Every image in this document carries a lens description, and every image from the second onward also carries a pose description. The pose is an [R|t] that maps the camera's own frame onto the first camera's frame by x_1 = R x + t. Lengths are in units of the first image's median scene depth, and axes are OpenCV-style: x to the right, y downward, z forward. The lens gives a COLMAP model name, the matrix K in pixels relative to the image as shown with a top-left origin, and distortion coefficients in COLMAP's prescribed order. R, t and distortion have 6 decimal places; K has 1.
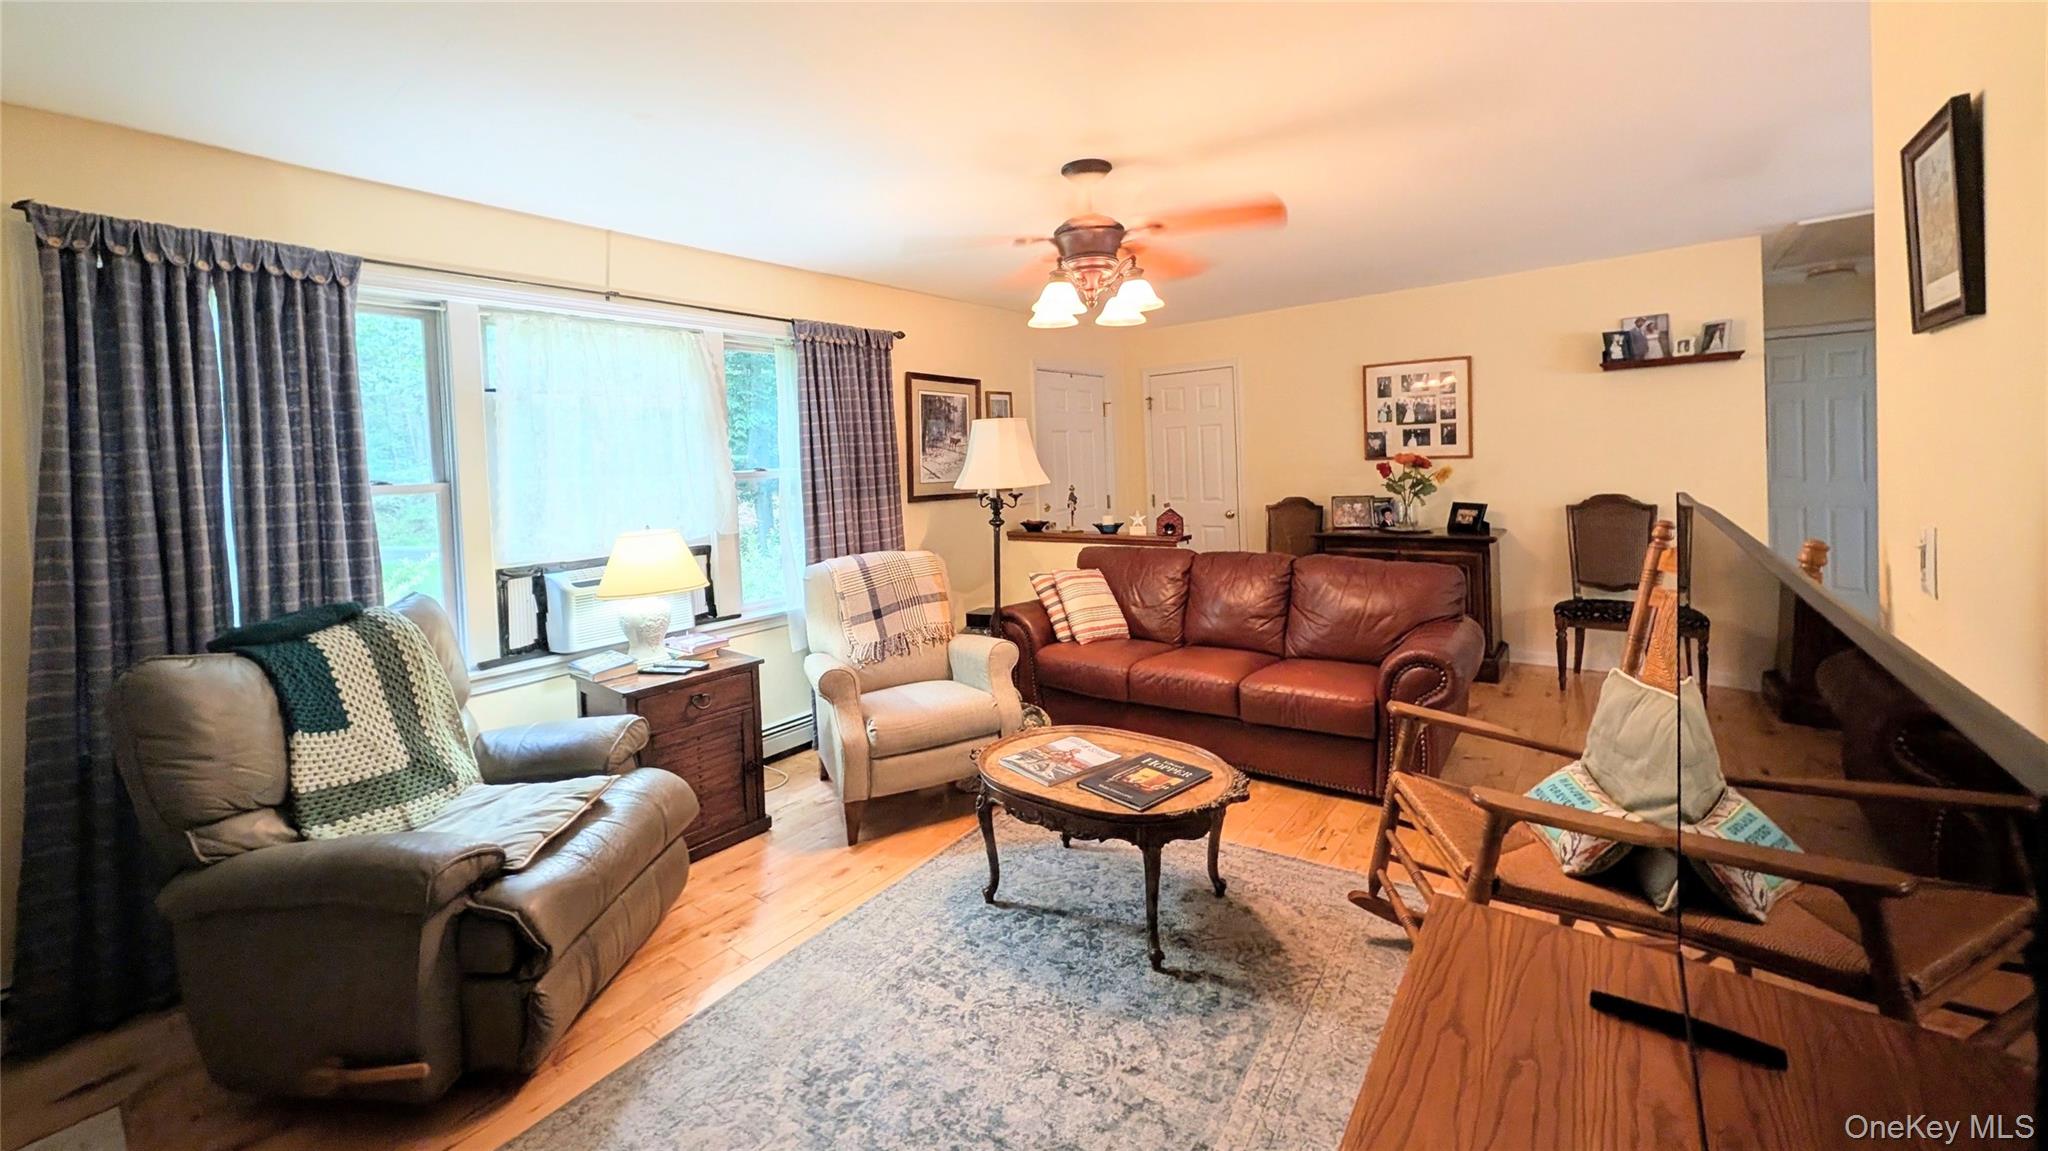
lens RADIAL K [[768.3, 0, 992.2], [0, 768.3, 481.0], [0, 0, 1]] dist [-0.000324, -0.000047]
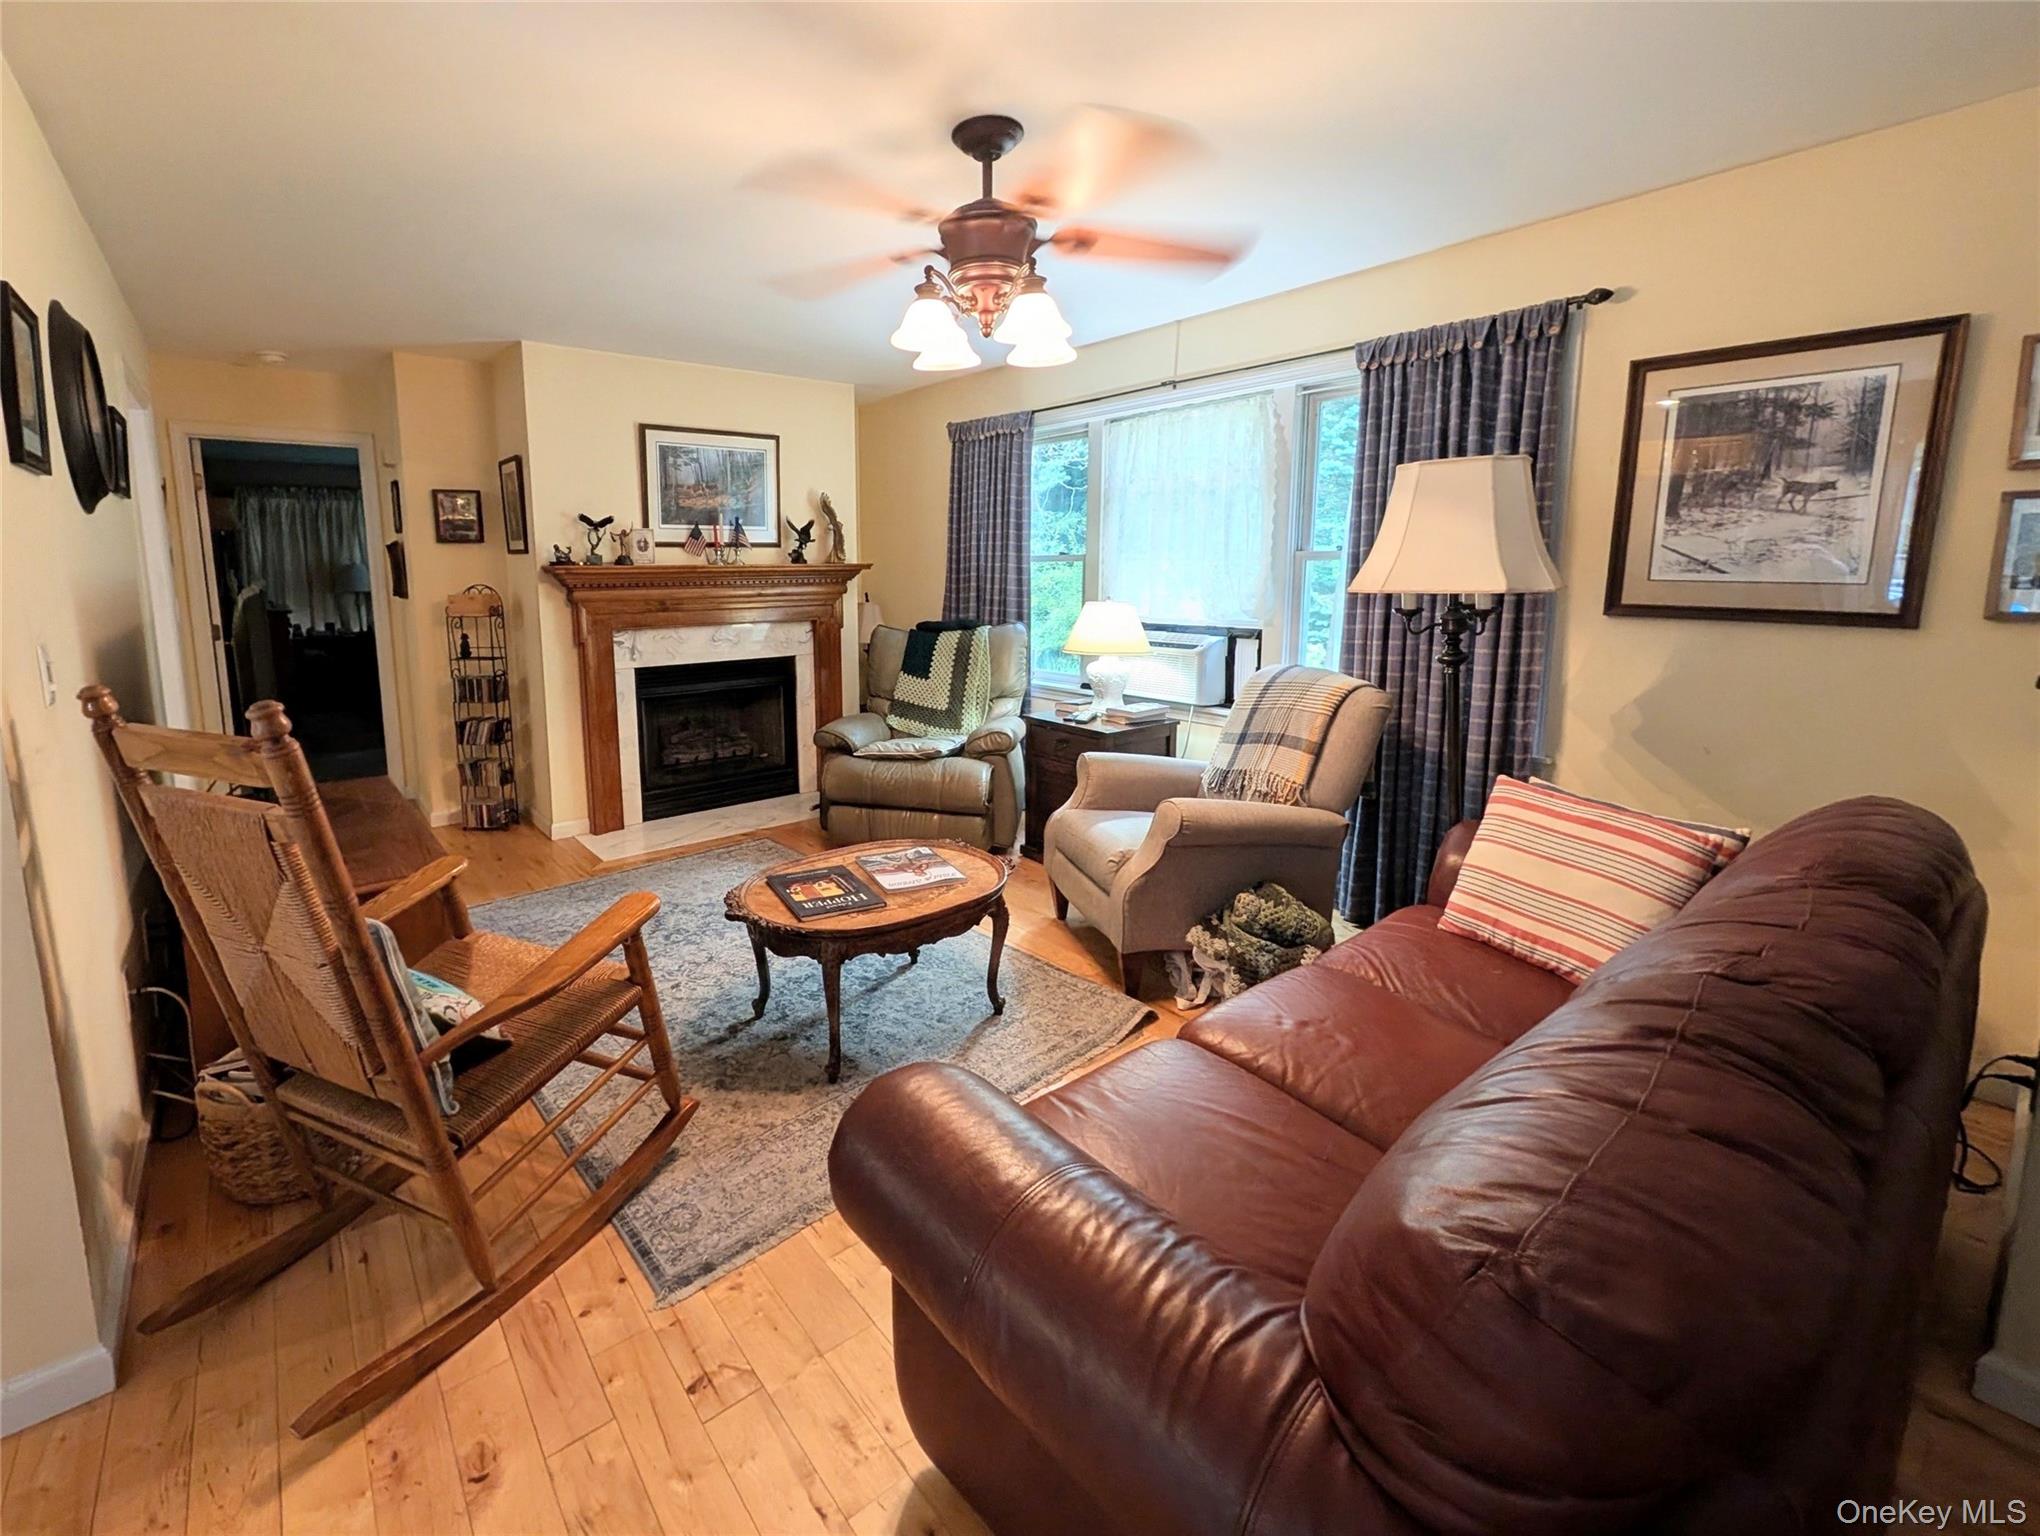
lens RADIAL K [[870.8, 0, 959.4], [0, 870.8, 680.1], [0, 0, 1]] dist [0.002099, -0.000161]
pose [[-0.203513, 0.171570, -0.963922, 1.108089], [-0.007530, 0.984223, 0.176773, -0.060497], [0.979043, 0.043233, -0.199010, 1.302952]]
